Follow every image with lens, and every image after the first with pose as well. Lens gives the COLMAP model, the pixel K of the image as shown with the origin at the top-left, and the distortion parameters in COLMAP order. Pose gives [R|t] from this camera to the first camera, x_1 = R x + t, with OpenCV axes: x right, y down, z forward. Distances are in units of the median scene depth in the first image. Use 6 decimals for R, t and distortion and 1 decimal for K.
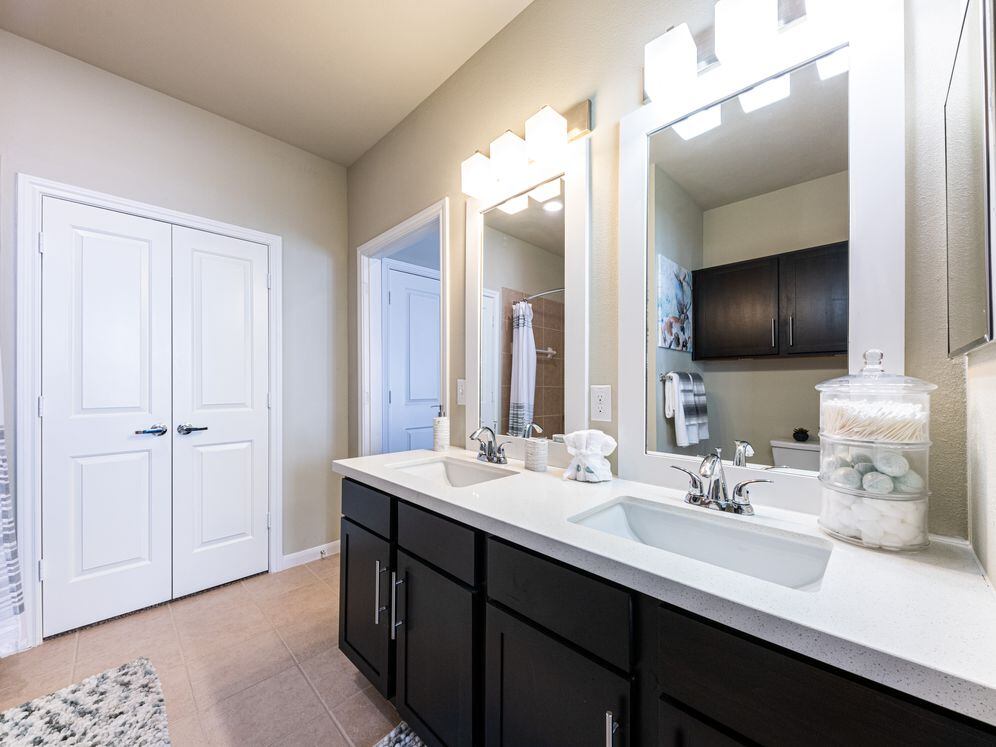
lens RADIAL K [[416.0, 0, 481.2], [0, 416.0, 386.9], [0, 0, 1]] dist [-0.006101, -0.001899]
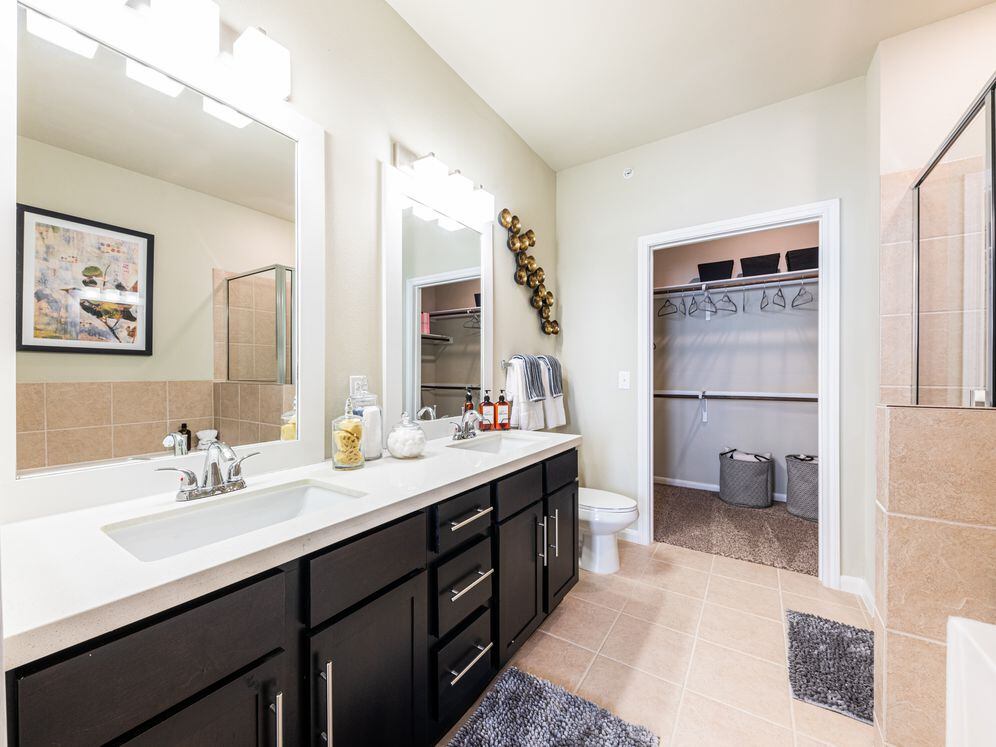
lens RADIAL K [[385.8, 0, 496.5], [0, 385.8, 376.8], [0, 0, 1]] dist [-0.000864, -0.001030]
pose [[-0.282157, -0.004627, 0.959357, -1.497545], [-0.002431, 0.999989, 0.004108, -0.011436], [-0.959365, -0.001173, -0.282165, 1.644723]]
